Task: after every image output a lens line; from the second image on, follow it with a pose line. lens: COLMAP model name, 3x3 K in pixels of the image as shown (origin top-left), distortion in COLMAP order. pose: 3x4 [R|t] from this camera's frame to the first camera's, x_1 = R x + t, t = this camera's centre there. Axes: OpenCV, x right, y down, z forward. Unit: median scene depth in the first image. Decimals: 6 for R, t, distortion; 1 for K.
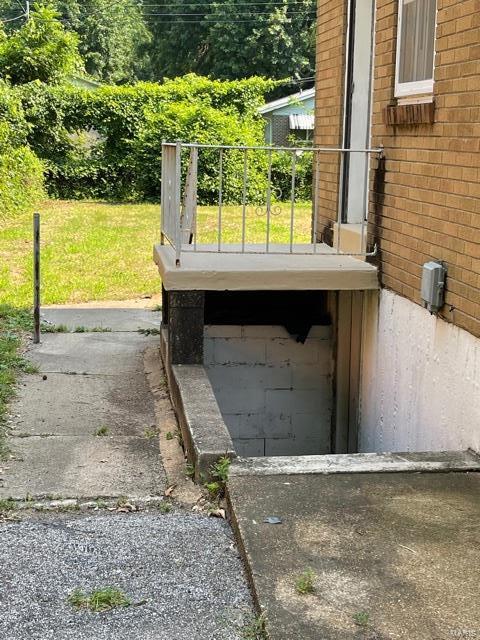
lens RADIAL K [[1000.4, 0, 239.5], [0, 1000.4, 320.5], [0, 0, 1]] dist [0.047400, 0.000000]
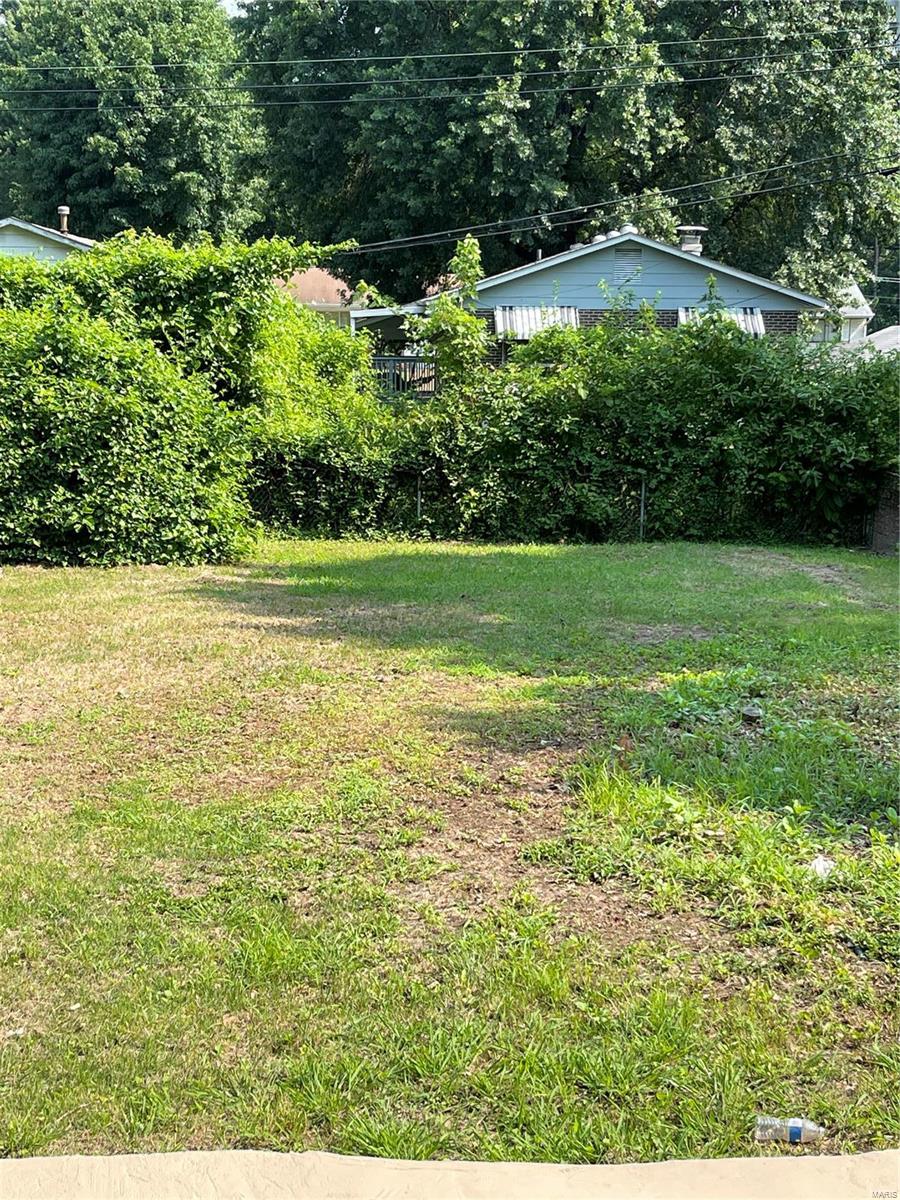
lens RADIAL K [[1875.7, 0, 450.7], [0, 1875.7, 598.7], [0, 0, 1]] dist [0.047400, 0.000000]
pose [[0.996321, 0.011970, -0.084855, 0.091107], [-0.014864, 0.999326, -0.033555, -0.039033], [0.084396, 0.034693, 0.995828, 0.134324]]
